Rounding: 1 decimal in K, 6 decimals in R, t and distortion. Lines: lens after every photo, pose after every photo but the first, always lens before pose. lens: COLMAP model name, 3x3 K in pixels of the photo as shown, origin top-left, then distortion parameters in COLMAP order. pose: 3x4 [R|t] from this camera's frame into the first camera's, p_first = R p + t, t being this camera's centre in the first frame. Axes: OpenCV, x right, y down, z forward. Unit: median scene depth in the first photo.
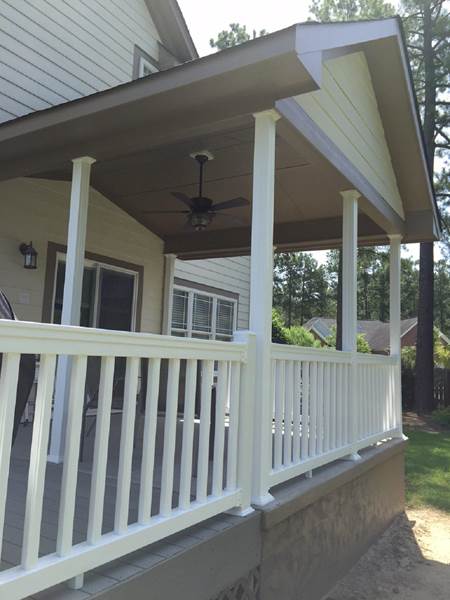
lens RADIAL K [[511.5, 0, 225.0], [0, 511.5, 300.0], [0, 0, 1]] dist [0.088523, -0.000047]
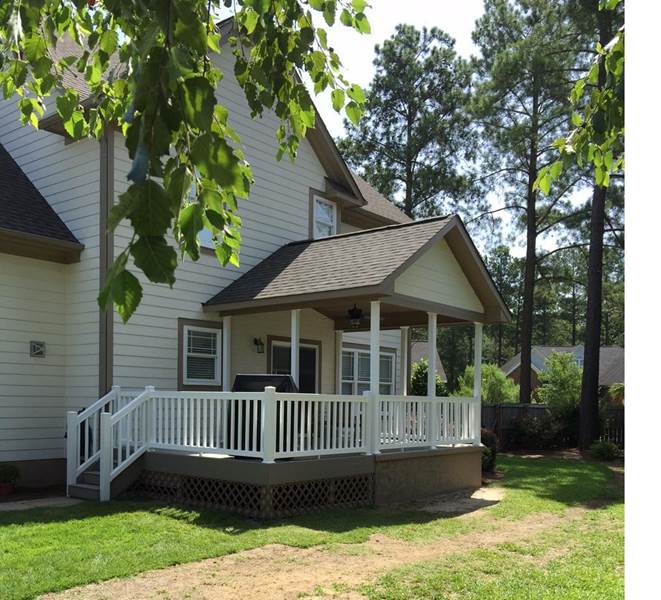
lens RADIAL K [[720.7, 0, 330.5], [0, 720.7, 300.0], [0, 0, 1]] dist [-0.004497, -0.004287]
pose [[0.991730, -0.044327, -0.120441, 0.114686], [0.040625, 0.998629, -0.033020, -0.106093], [0.121739, 0.027854, 0.992171, -0.990152]]
